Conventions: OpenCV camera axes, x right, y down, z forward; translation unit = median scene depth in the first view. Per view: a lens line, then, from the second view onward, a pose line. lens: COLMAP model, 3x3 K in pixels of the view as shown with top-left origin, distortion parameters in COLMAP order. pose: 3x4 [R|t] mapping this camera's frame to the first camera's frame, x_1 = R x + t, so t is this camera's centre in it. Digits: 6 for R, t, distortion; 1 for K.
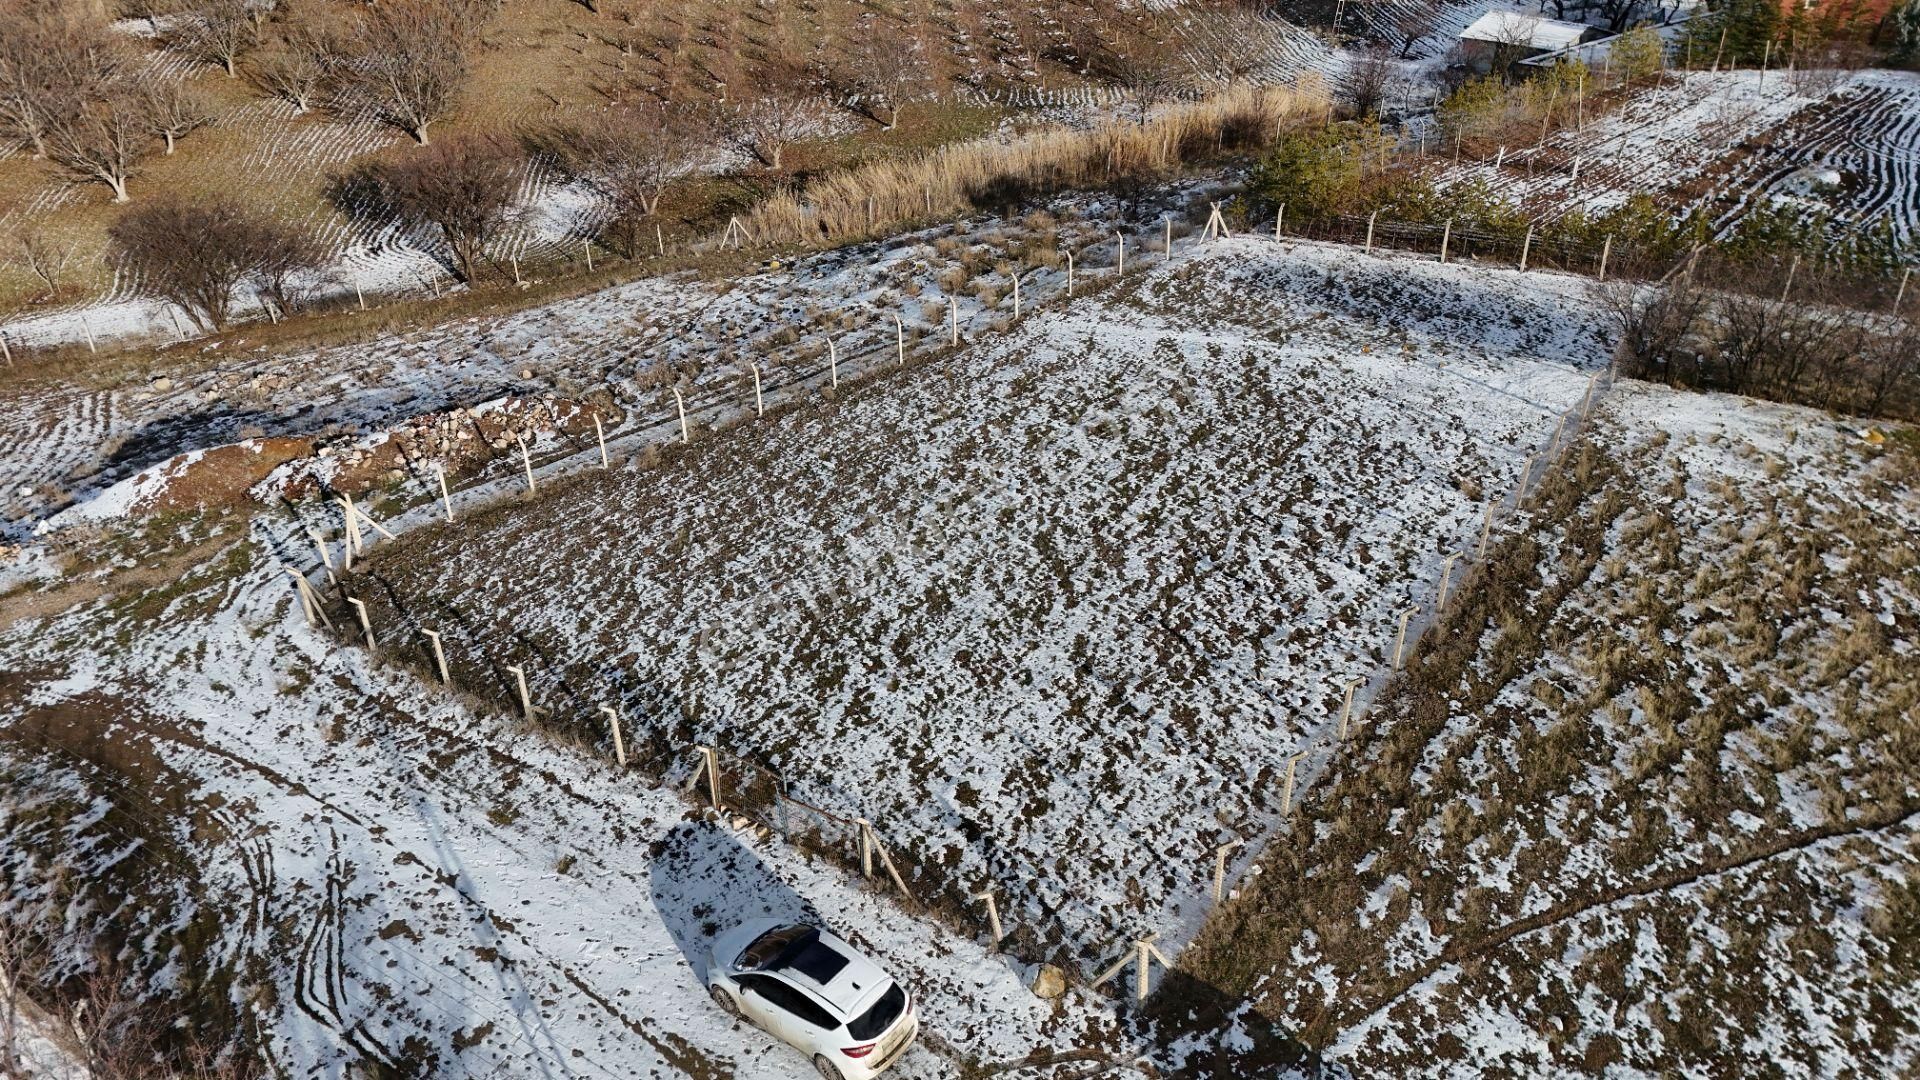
lens RADIAL K [[1395.1, 0, 954.2], [0, 1395.1, 541.8], [0, 0, 1]] dist [0.098819, -0.100669]
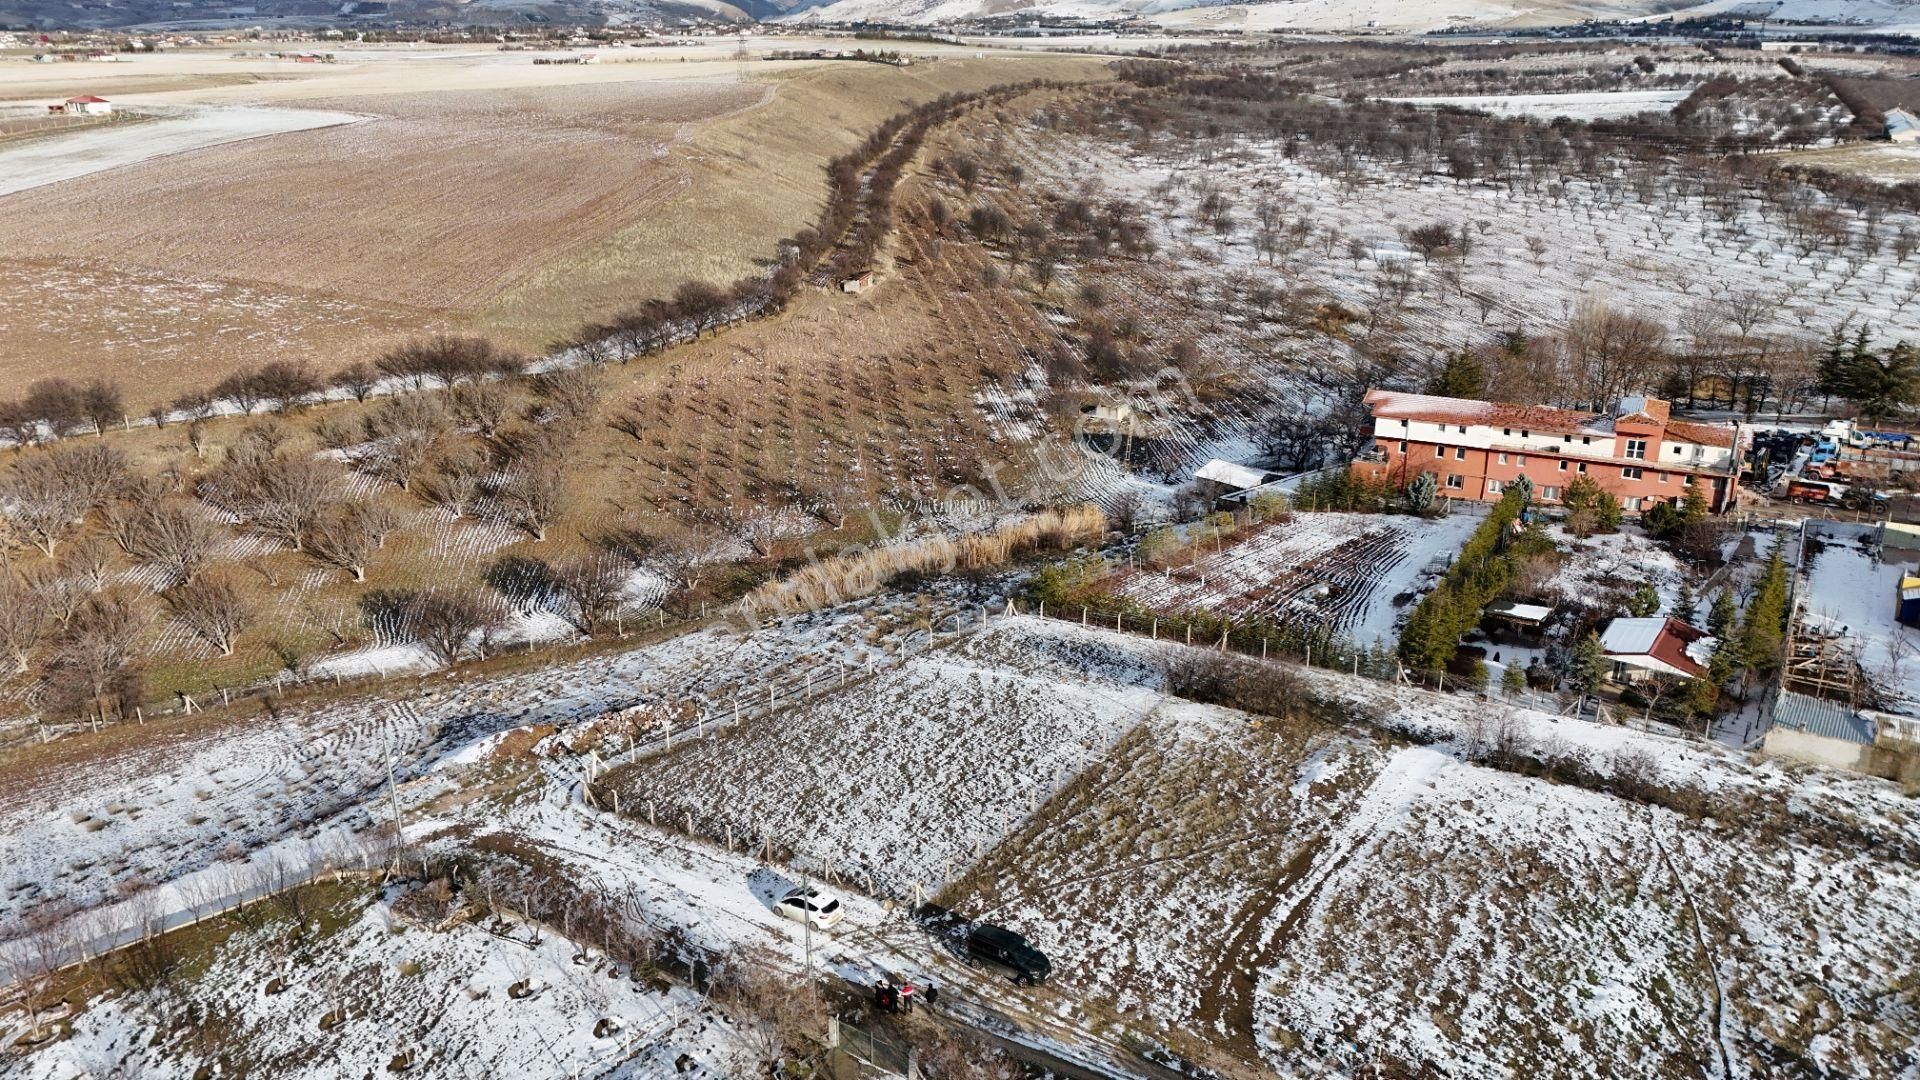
lens RADIAL K [[1395.1, 0, 955.2], [0, 1395.1, 538.5], [0, 0, 1]] dist [0.098819, -0.100669]
pose [[0.999184, 0.004668, 0.040130, 0.056635], [0.003780, 0.978142, -0.207903, 0.111784], [-0.040223, 0.207885, 0.977326, -1.348396]]
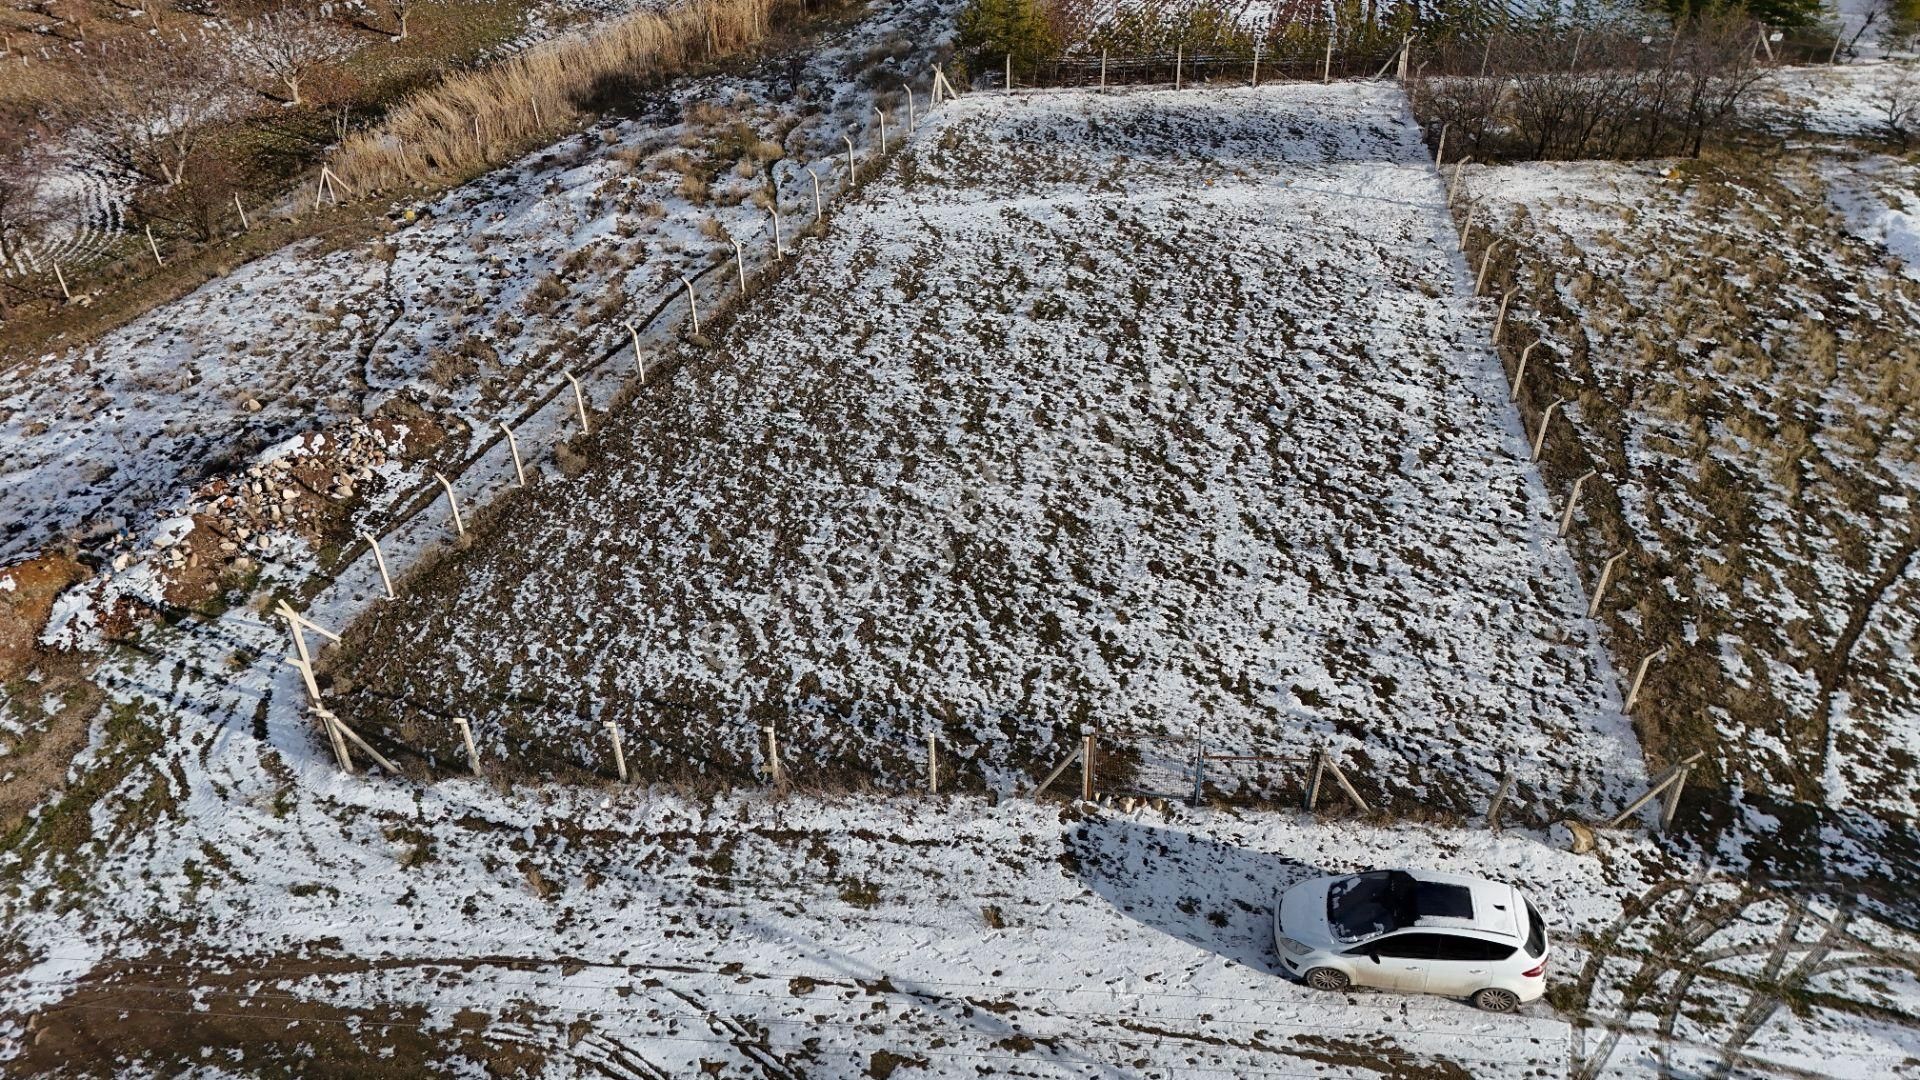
lens RADIAL K [[1395.1, 0, 954.8], [0, 1395.1, 544.9], [0, 0, 1]] dist [0.098819, -0.100669]
pose [[0.880205, -0.273879, 0.387595, -0.421333], [0.241078, 0.961497, 0.131929, -0.079360], [-0.408804, -0.022684, 0.912340, 0.177727]]
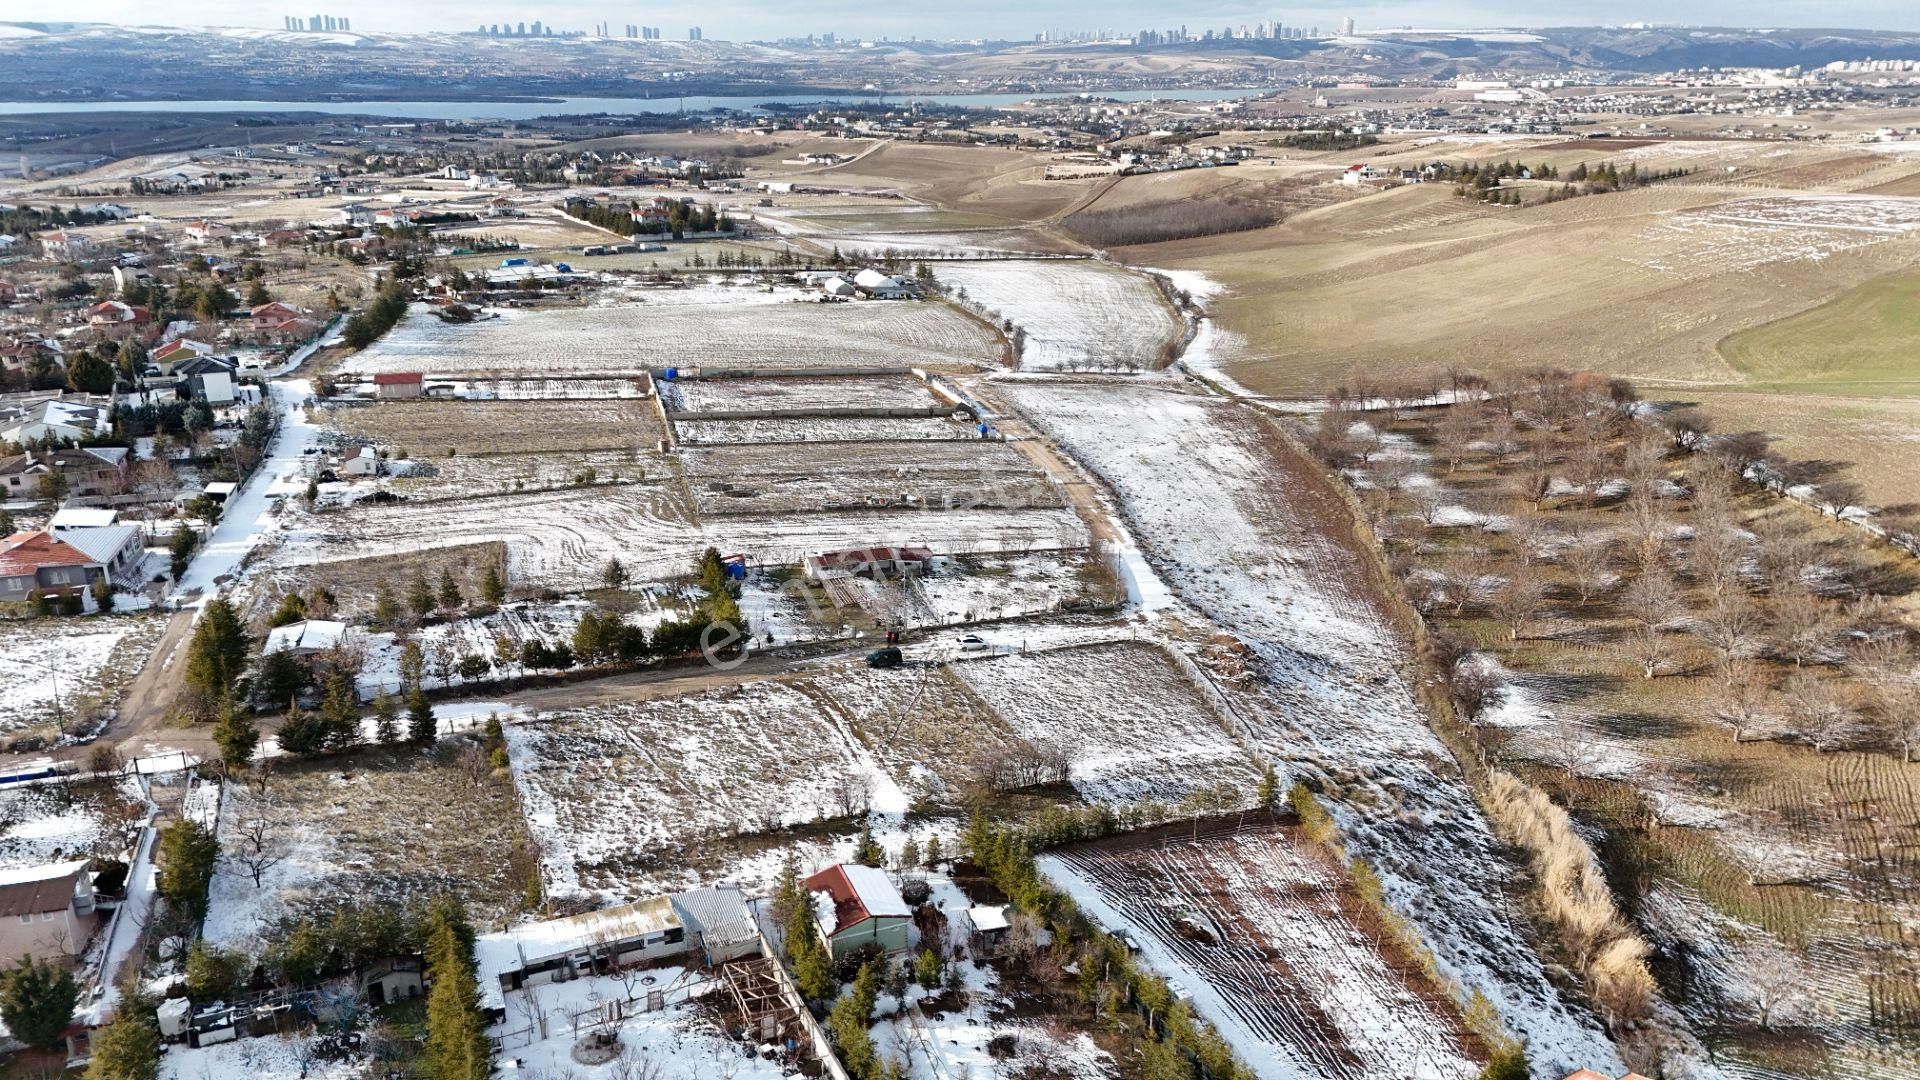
lens RADIAL K [[1395.1, 0, 962.6], [0, 1395.1, 535.3], [0, 0, 1]] dist [0.098819, -0.100669]
pose [[-0.508417, 0.291442, -0.810292, 3.297777], [-0.441949, 0.719287, 0.536011, -2.300553], [0.739049, 0.630625, -0.236895, 1.418786]]
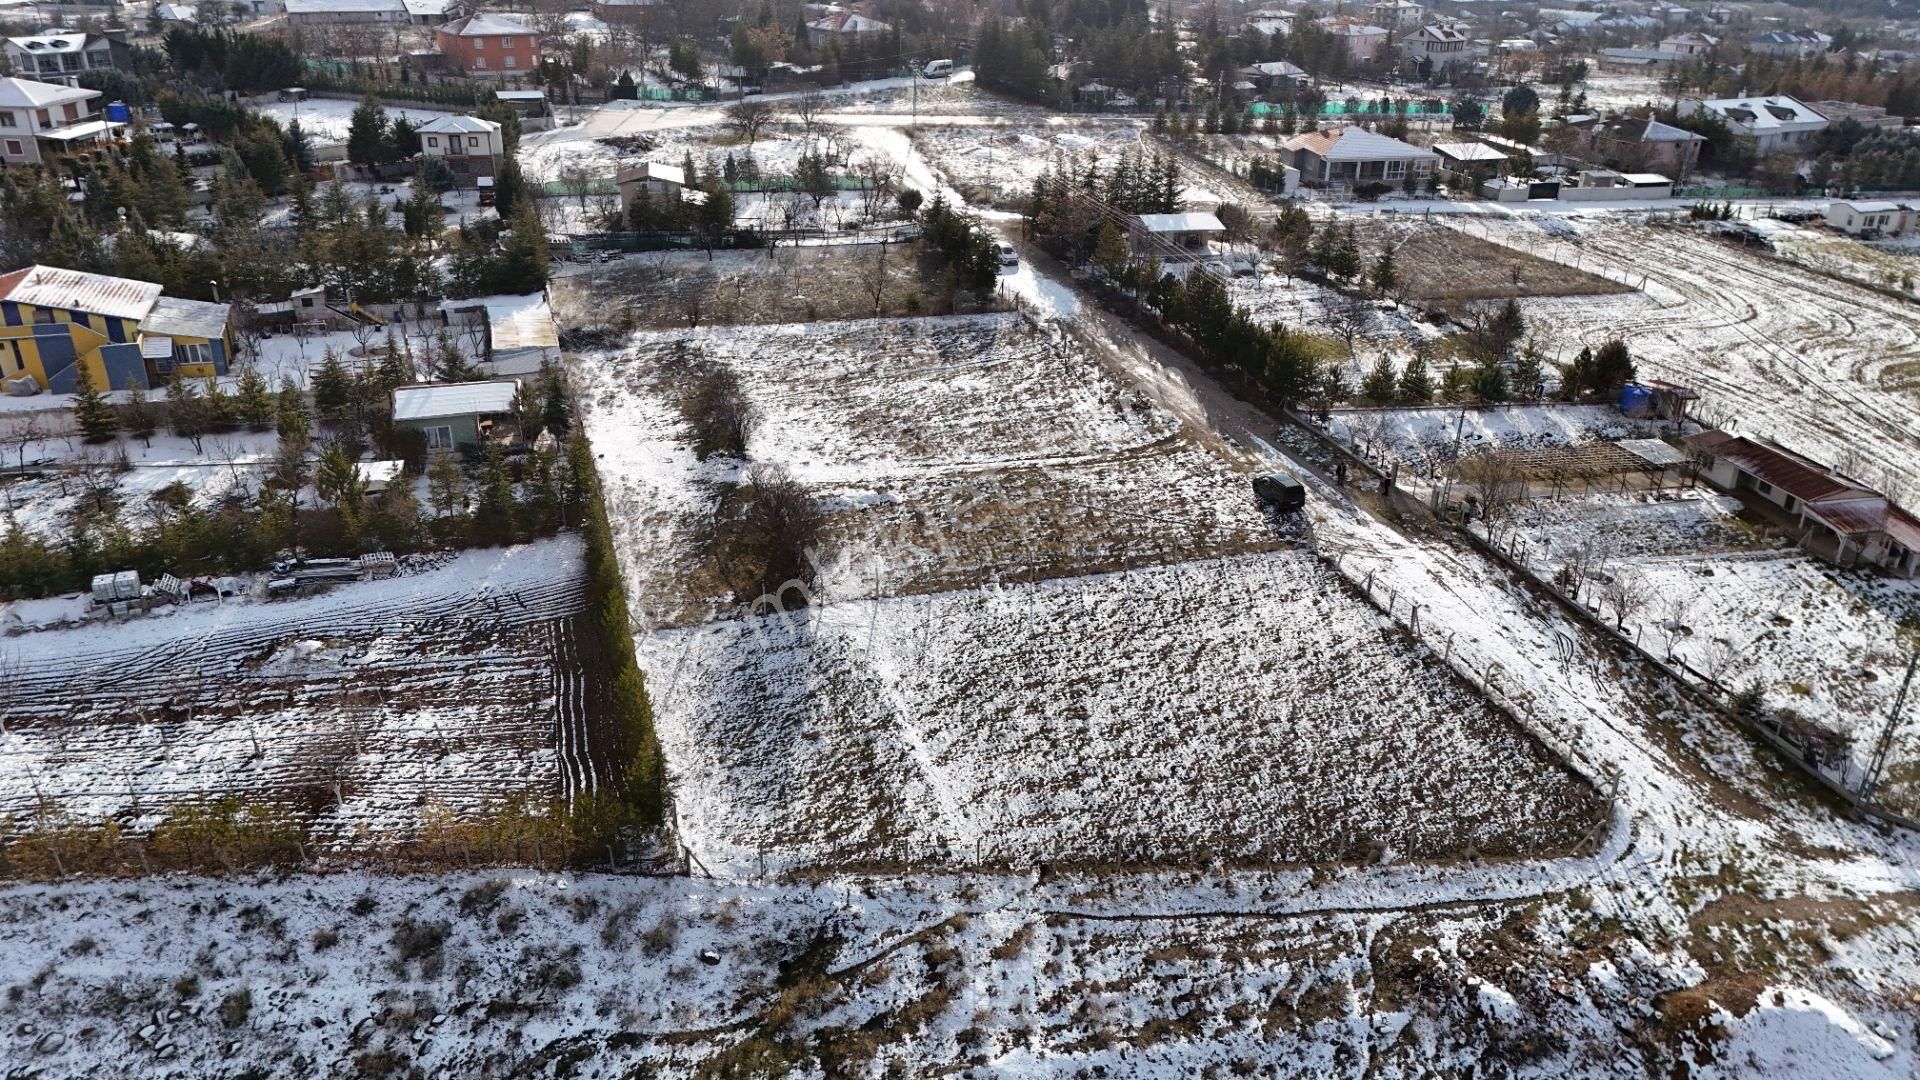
lens RADIAL K [[1395.1, 0, 961.0], [0, 1395.1, 556.0], [0, 0, 1]] dist [0.098819, -0.100669]
pose [[-0.811714, -0.243716, 0.530775, -0.636848], [0.301037, 0.604180, 0.737796, -1.551905], [-0.500496, 0.758663, -0.417054, 1.826192]]
